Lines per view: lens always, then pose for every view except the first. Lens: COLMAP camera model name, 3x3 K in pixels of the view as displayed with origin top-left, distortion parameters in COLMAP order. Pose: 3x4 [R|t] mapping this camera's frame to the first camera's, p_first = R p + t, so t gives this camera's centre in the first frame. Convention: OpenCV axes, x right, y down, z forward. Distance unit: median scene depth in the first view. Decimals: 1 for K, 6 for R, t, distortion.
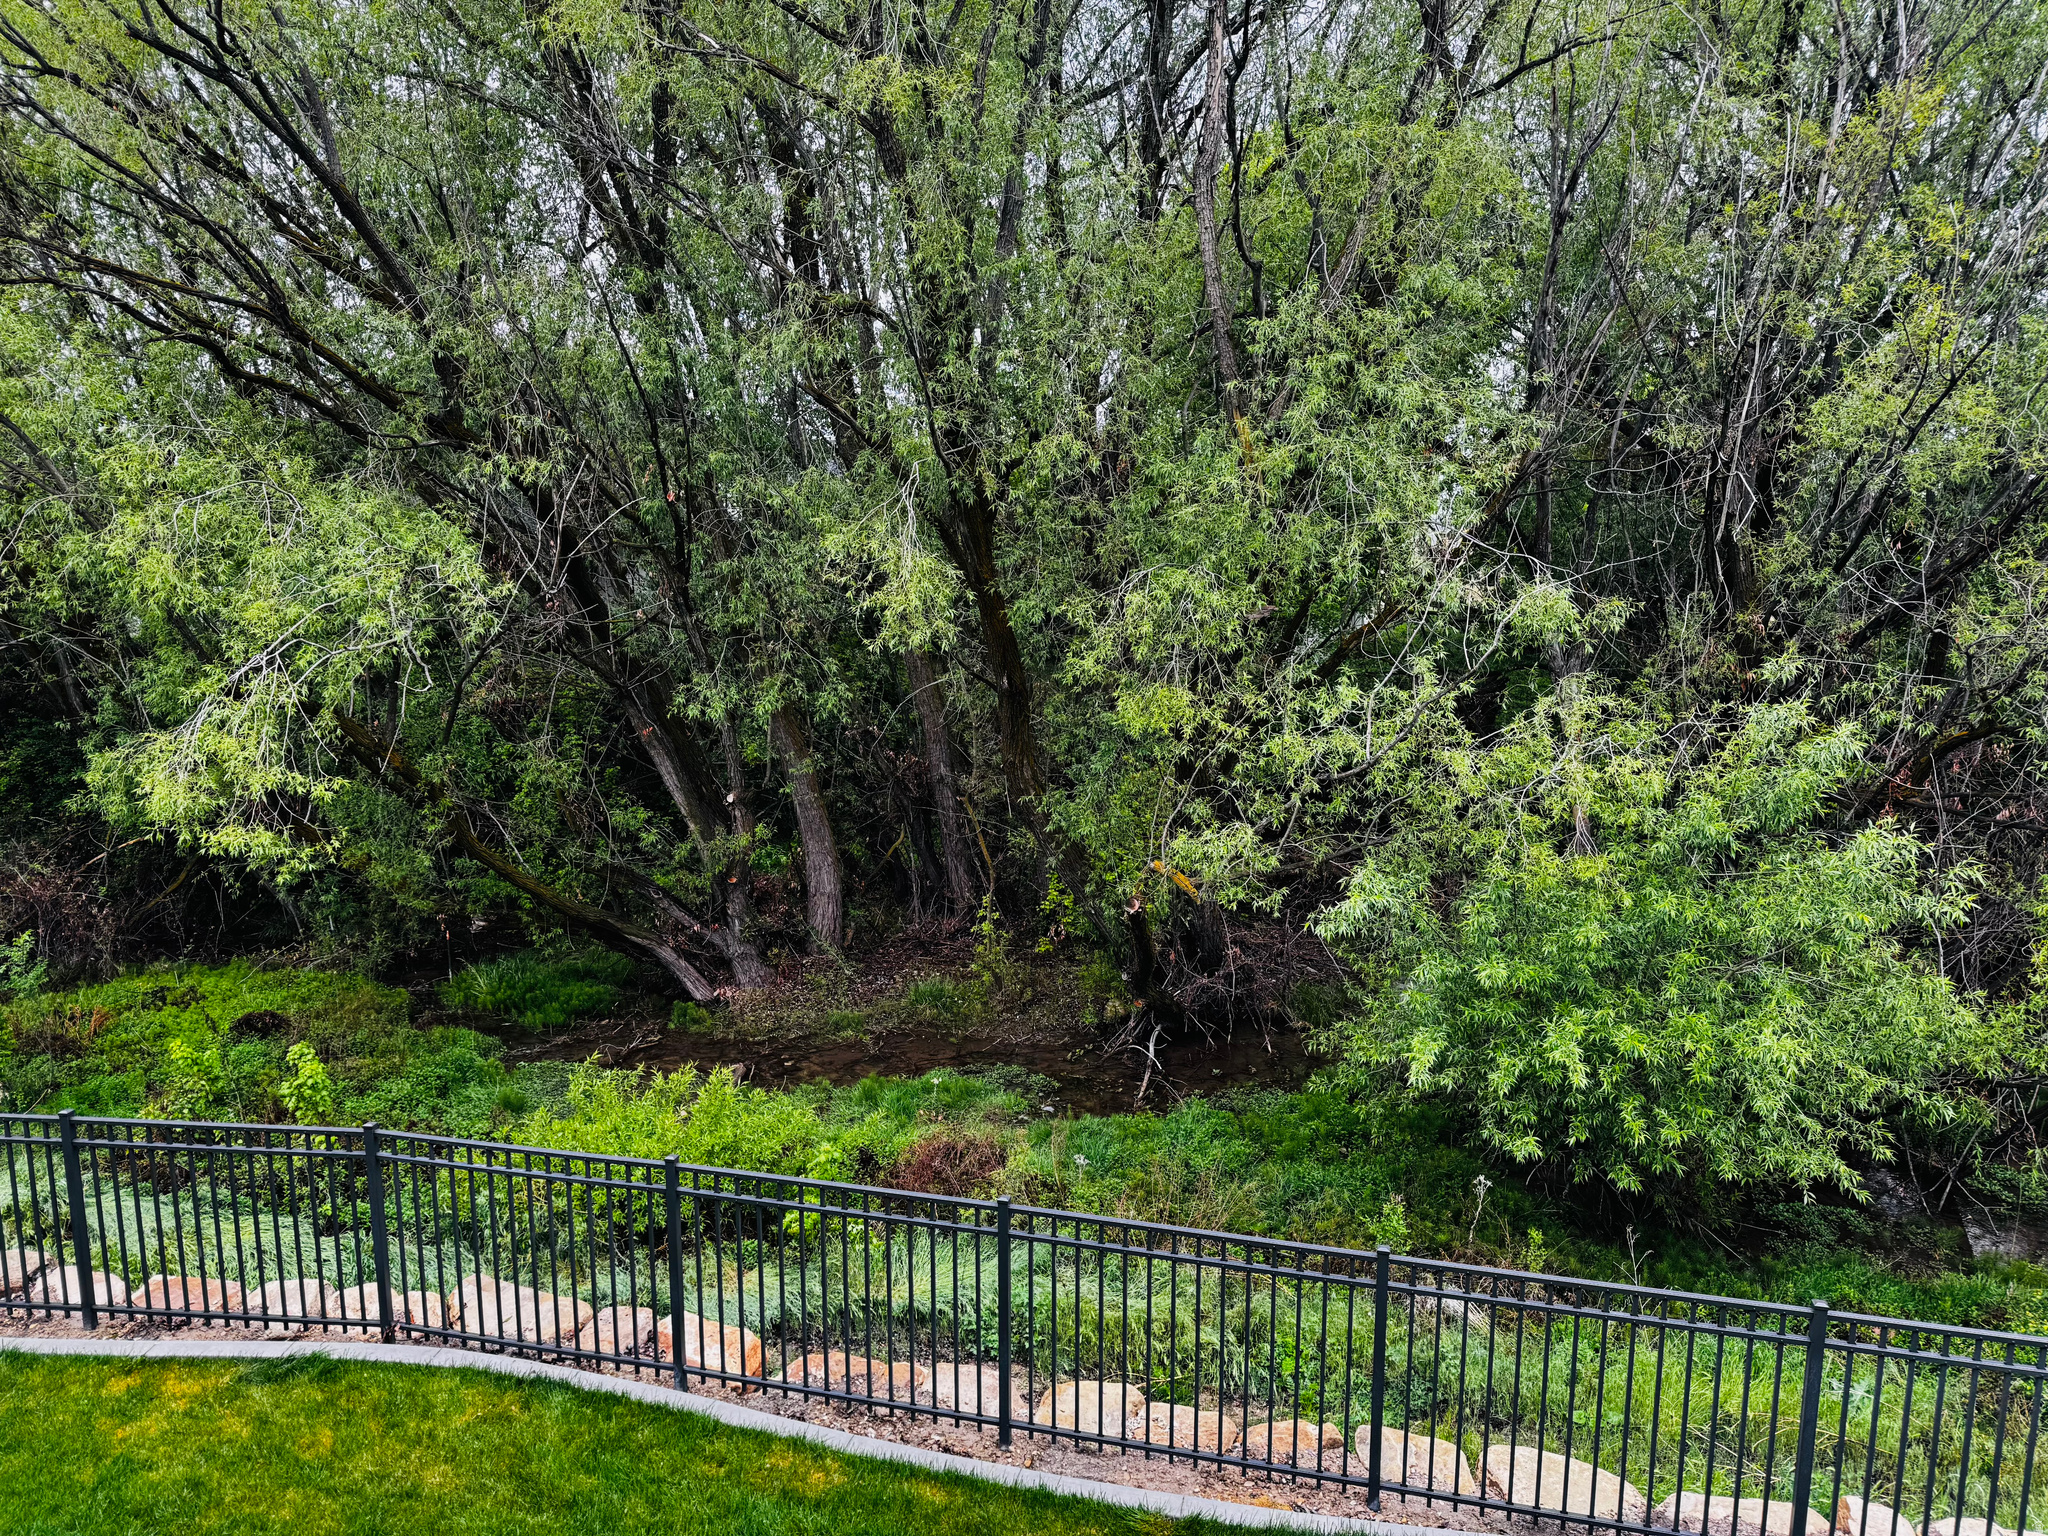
lens RADIAL K [[1490.8, 0, 1026.7], [0, 1490.8, 804.5], [0, 0, 1]] dist [0.015733, -0.005595]
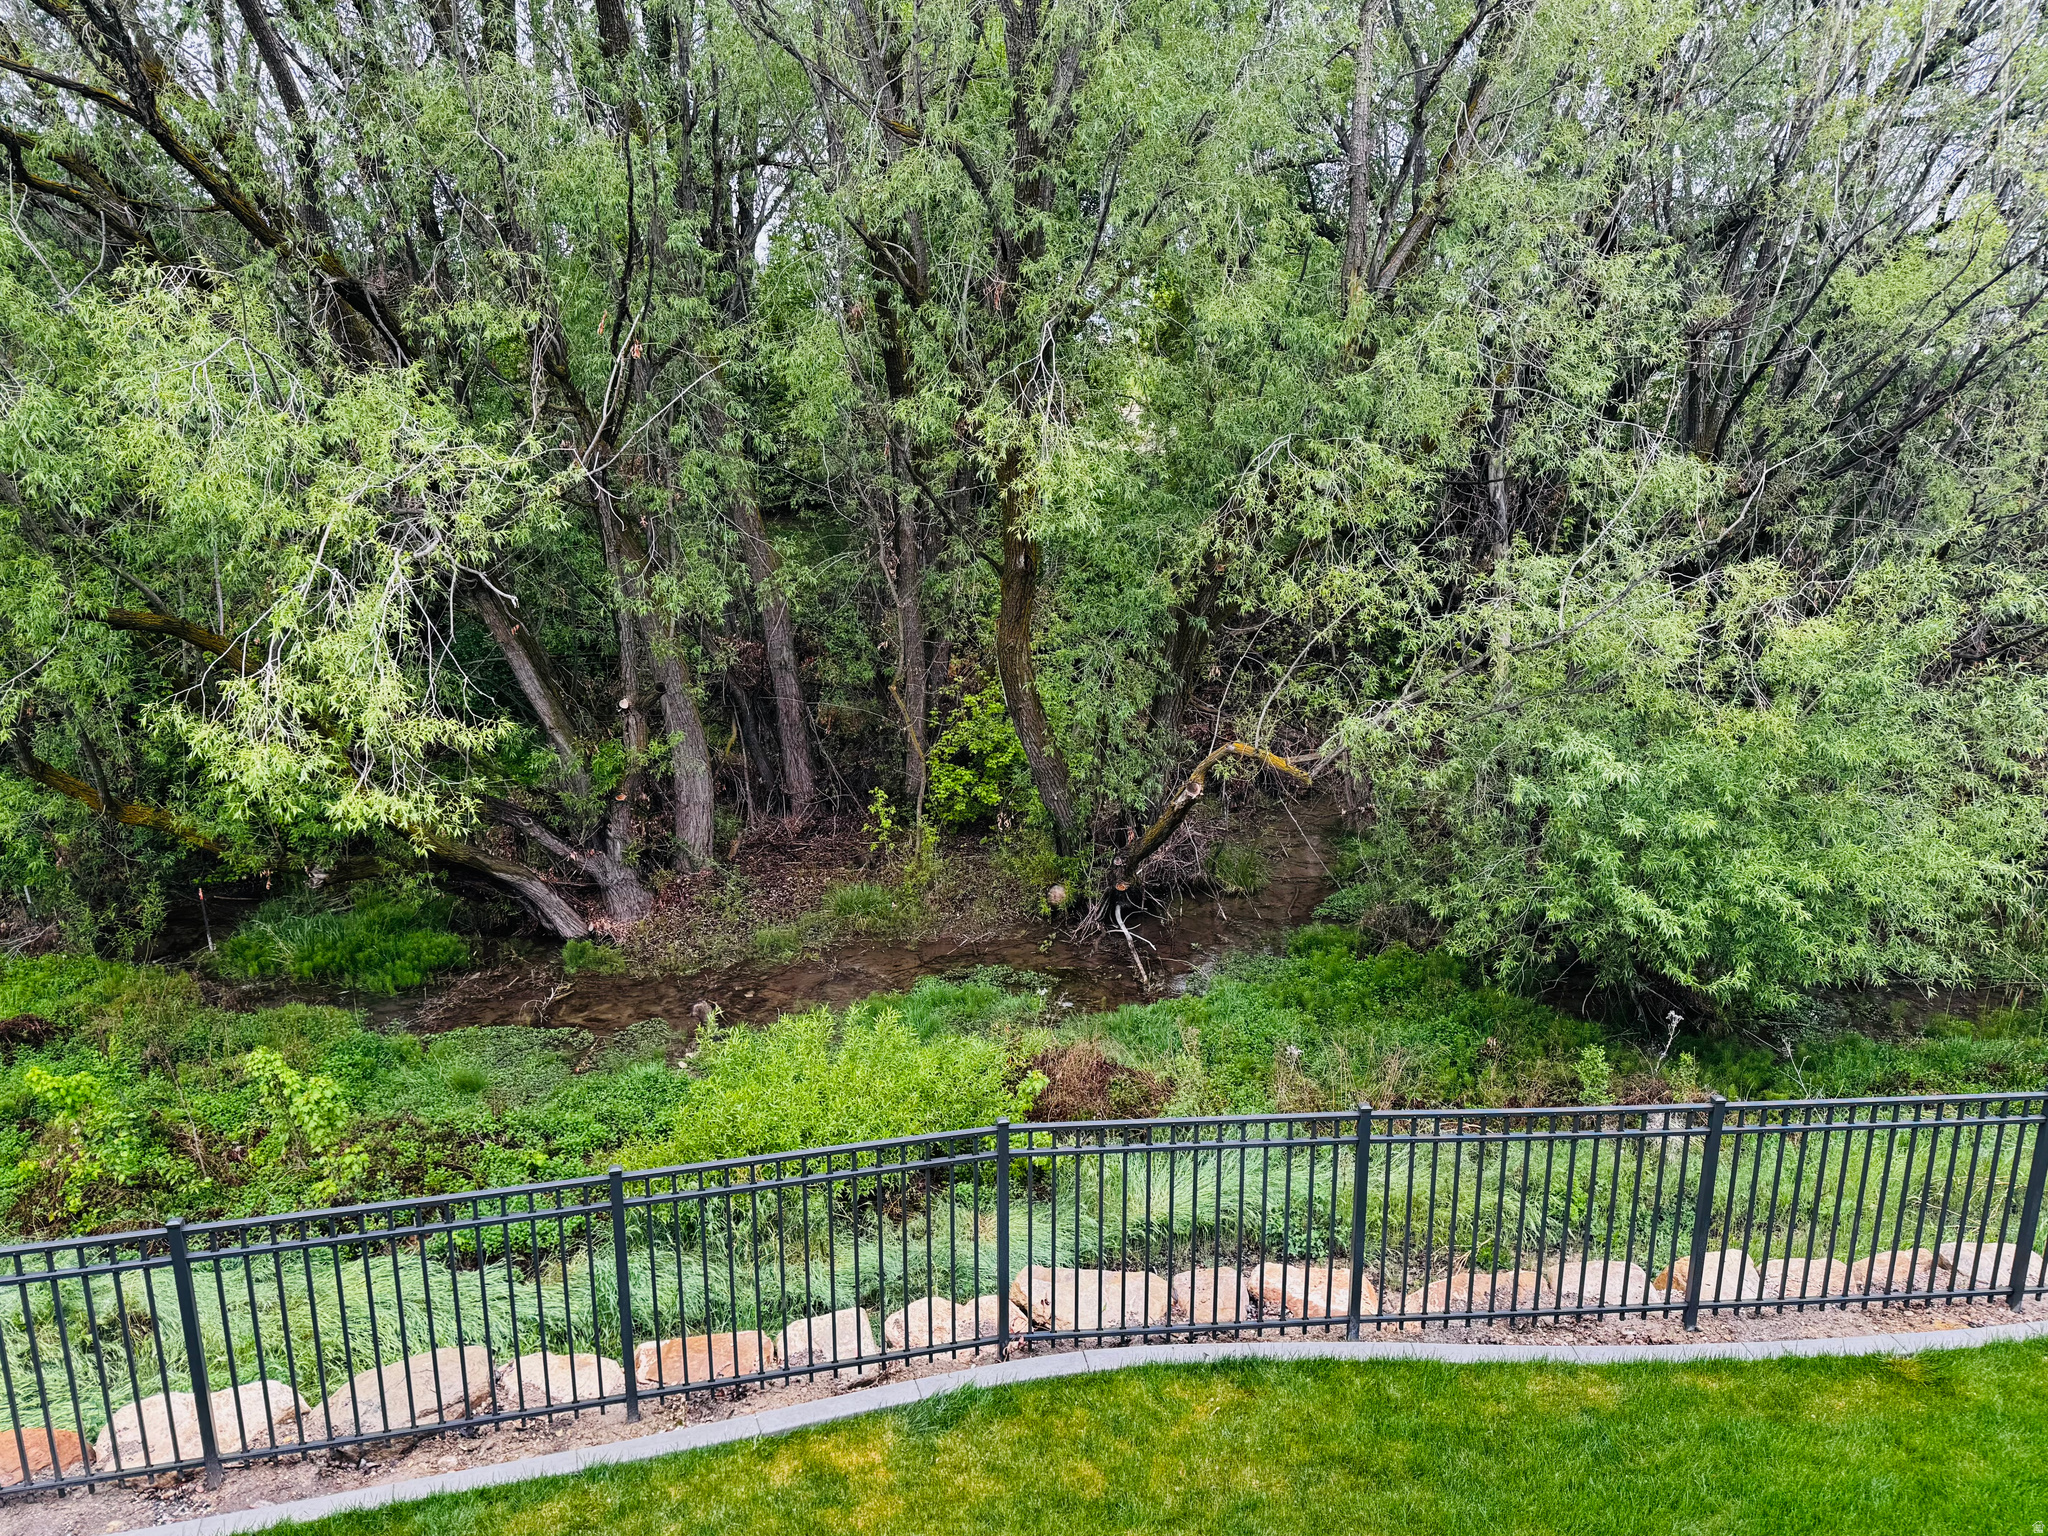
lens RADIAL K [[1605.3, 0, 1028.2], [0, 1605.3, 754.4], [0, 0, 1]] dist [0.031744, -0.026396]
pose [[0.934381, -0.081127, 0.346917, -0.497760], [0.058914, 0.995507, 0.074121, -0.046900], [-0.351372, -0.048819, 0.934962, 0.083369]]
